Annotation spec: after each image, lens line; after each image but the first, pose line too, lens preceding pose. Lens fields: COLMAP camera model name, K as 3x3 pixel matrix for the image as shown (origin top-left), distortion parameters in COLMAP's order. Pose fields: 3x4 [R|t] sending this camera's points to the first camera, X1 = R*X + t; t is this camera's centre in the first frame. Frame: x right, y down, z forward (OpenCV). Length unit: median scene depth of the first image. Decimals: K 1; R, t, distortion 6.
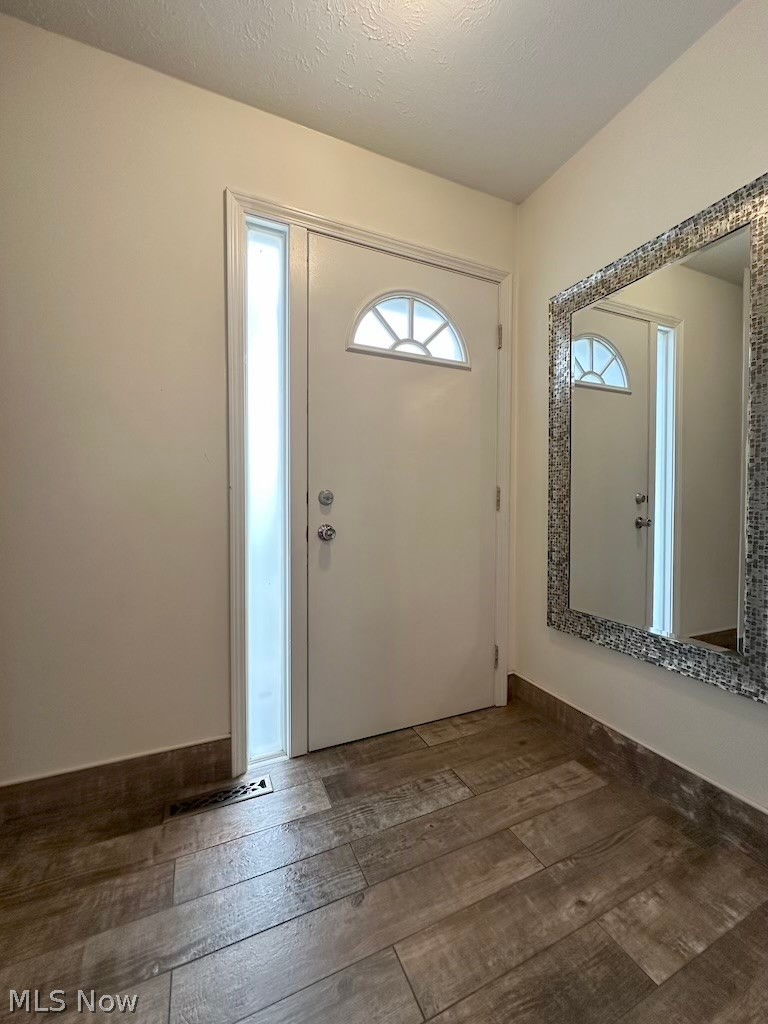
lens RADIAL K [[407.8, 0, 382.6], [0, 407.8, 507.8], [0, 0, 1]] dist [-0.002506, -0.000153]
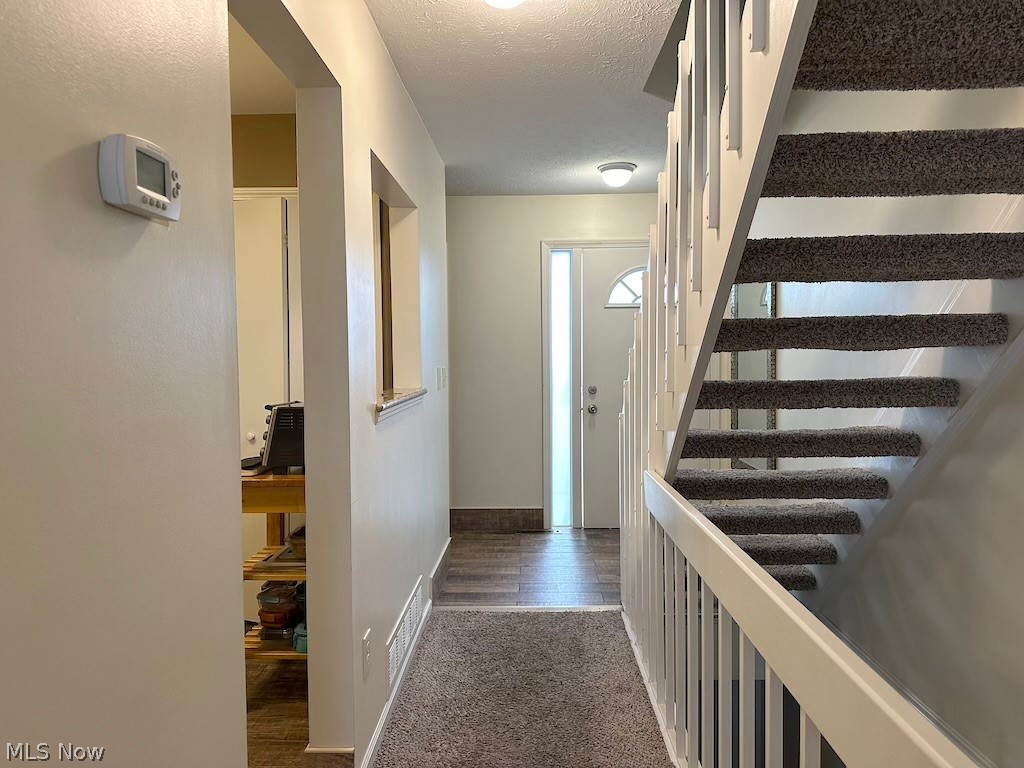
lens RADIAL K [[719.1, 0, 512.0], [0, 719.1, 384.0], [0, 0, 1]] dist [0.006630, -0.037813]
pose [[0.904061, 0.011042, -0.427260, 0.943248], [0.000332, 0.999648, 0.026536, -0.142736], [0.427402, -0.024132, 0.903739, -2.140881]]
